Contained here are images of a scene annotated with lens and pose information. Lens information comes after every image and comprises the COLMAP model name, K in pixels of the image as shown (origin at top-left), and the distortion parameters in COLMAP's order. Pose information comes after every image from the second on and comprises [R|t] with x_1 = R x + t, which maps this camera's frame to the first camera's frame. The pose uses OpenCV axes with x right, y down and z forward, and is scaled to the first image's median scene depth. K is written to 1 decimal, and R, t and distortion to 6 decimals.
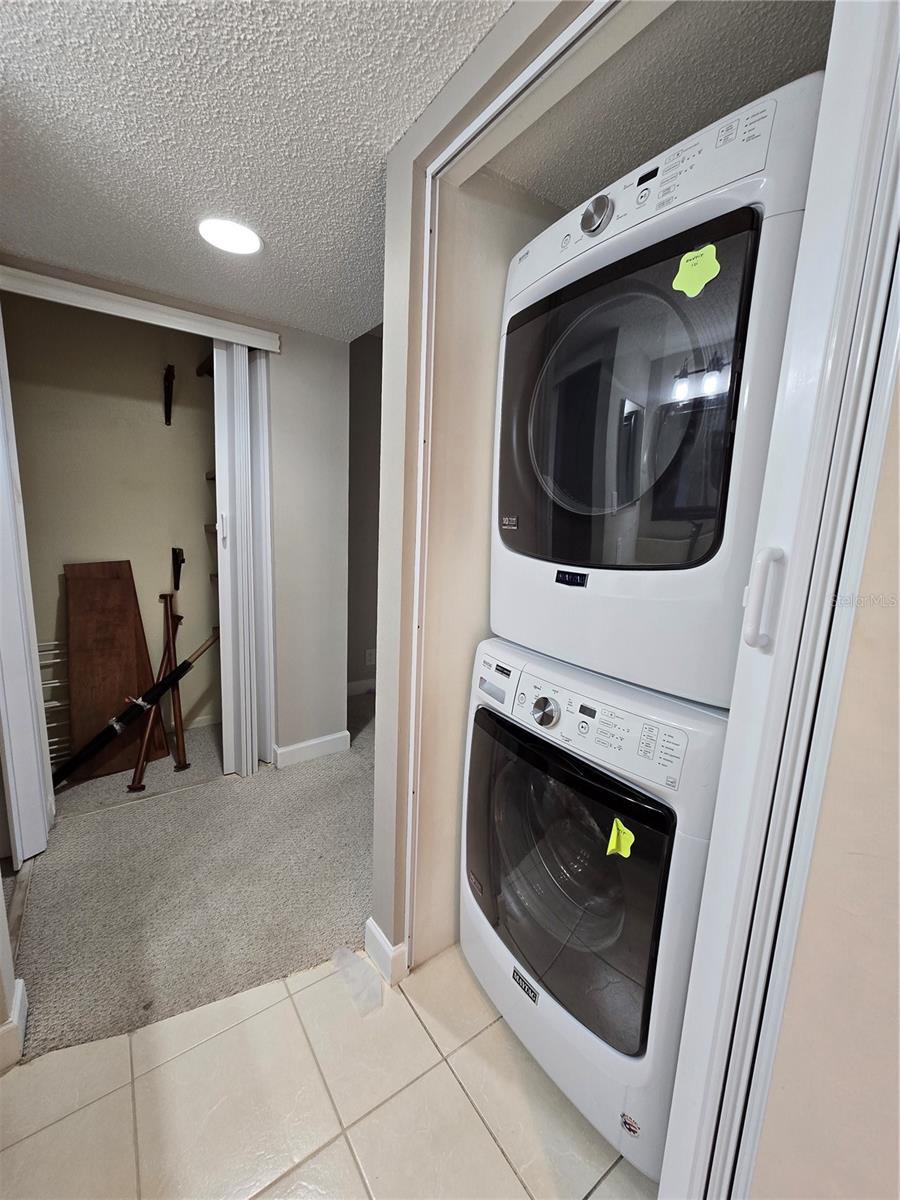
lens RADIAL K [[493.7, 0, 448.0], [0, 493.7, 602.8], [0, 0, 1]] dist [-0.002654, 0.001683]
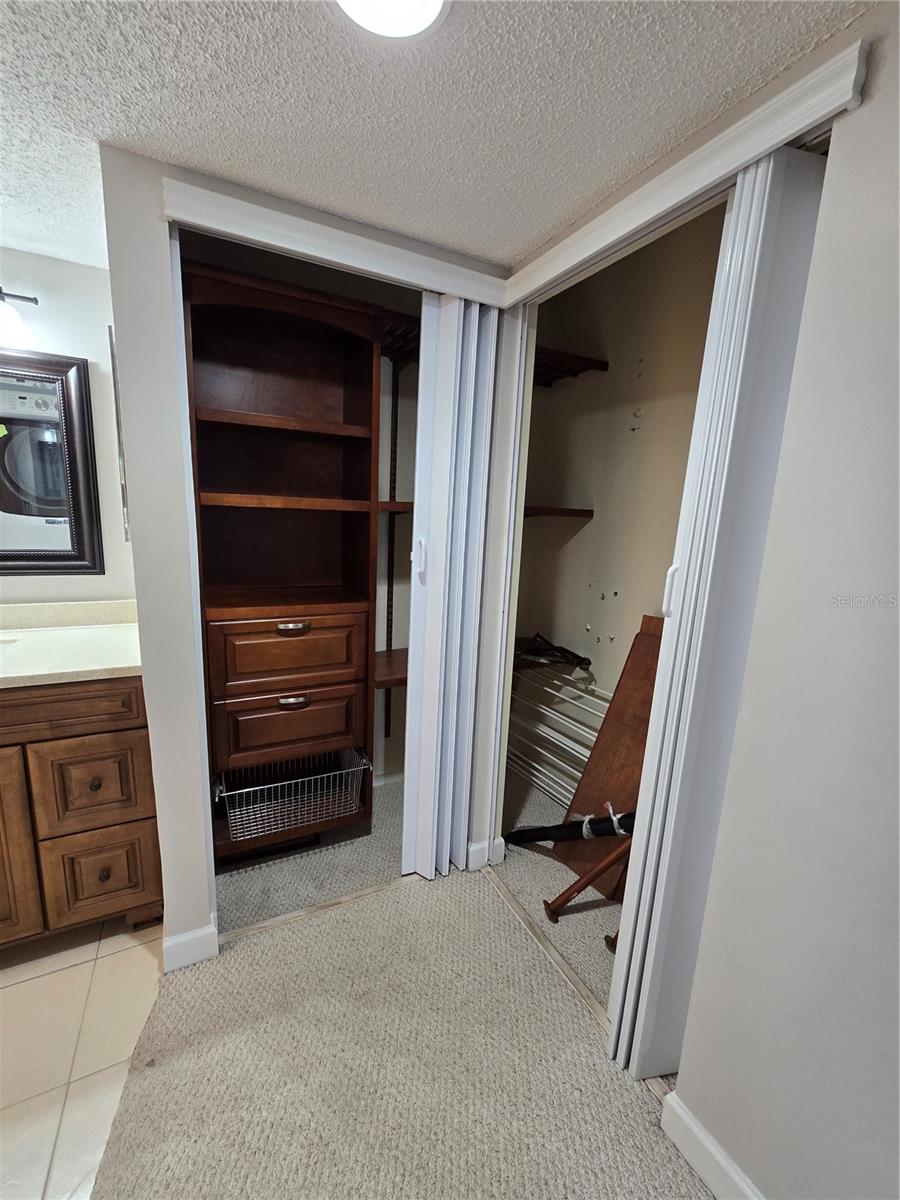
lens RADIAL K [[493.7, 0, 460.6], [0, 493.7, 605.8], [0, 0, 1]] dist [-0.002654, 0.001683]
pose [[-0.135354, 0.144930, -0.980140, 0.072149], [-0.218411, 0.960545, 0.172194, -0.210378], [0.966424, 0.237380, -0.098359, 0.988910]]
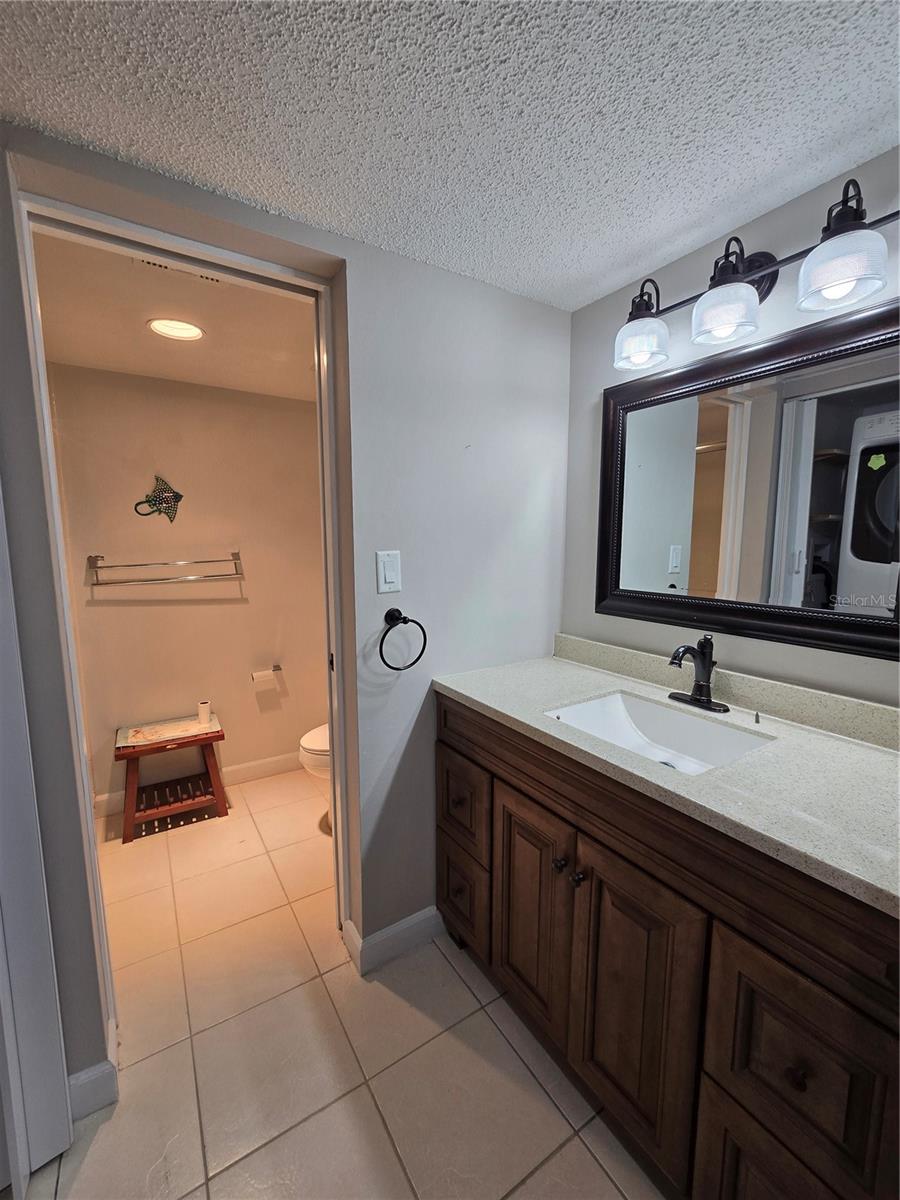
lens RADIAL K [[493.7, 0, 446.2], [0, 493.7, 605.8], [0, 0, 1]] dist [-0.002654, 0.001683]
pose [[-0.997831, -0.042747, 0.050053, -0.273065], [-0.025923, 0.954179, 0.298113, -0.156173], [-0.060503, 0.296169, -0.953217, 0.721804]]
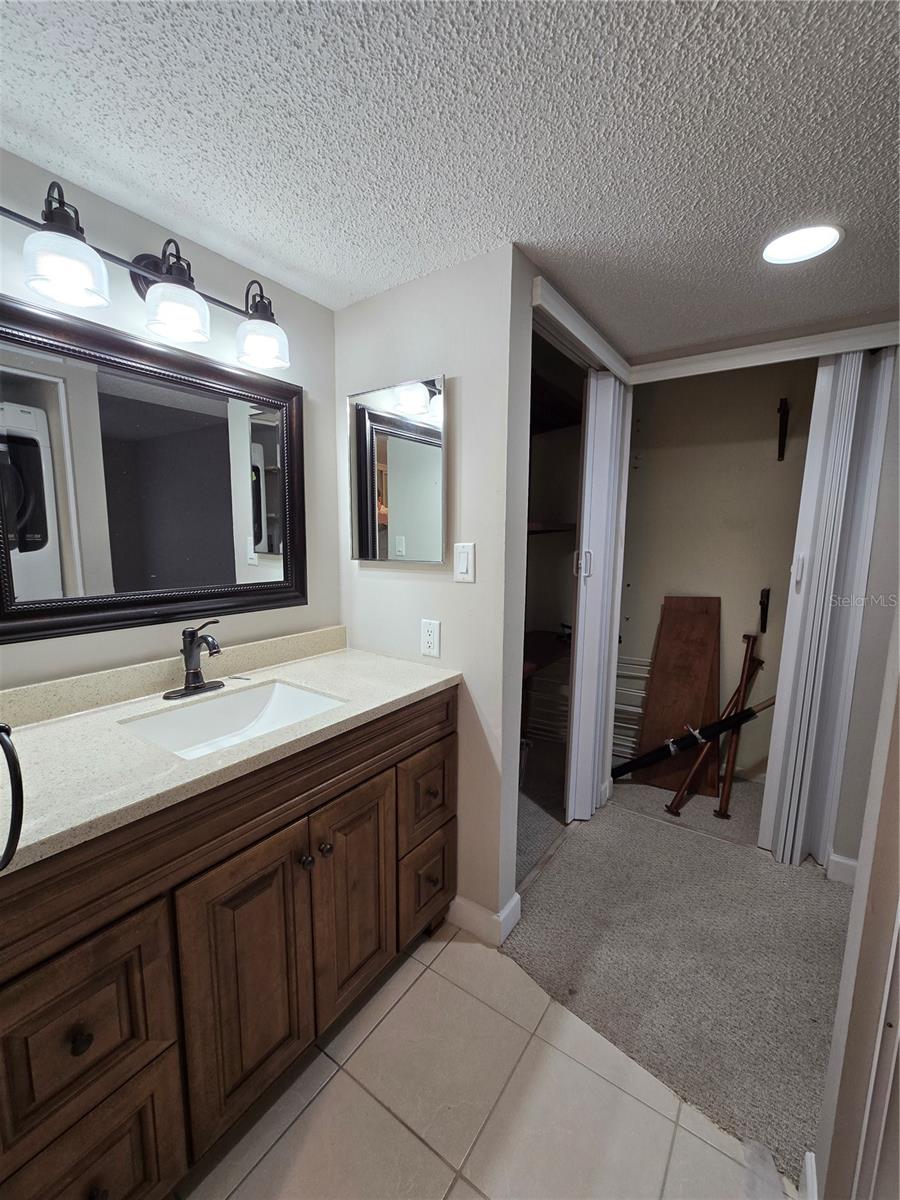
lens RADIAL K [[493.7, 0, 455.6], [0, 493.7, 602.6], [0, 0, 1]] dist [-0.002654, 0.001683]
pose [[0.344840, 0.096003, -0.933739, 0.180167], [-0.157817, 0.986525, 0.043147, -0.043999], [0.925300, 0.132481, 0.355344, 0.161896]]
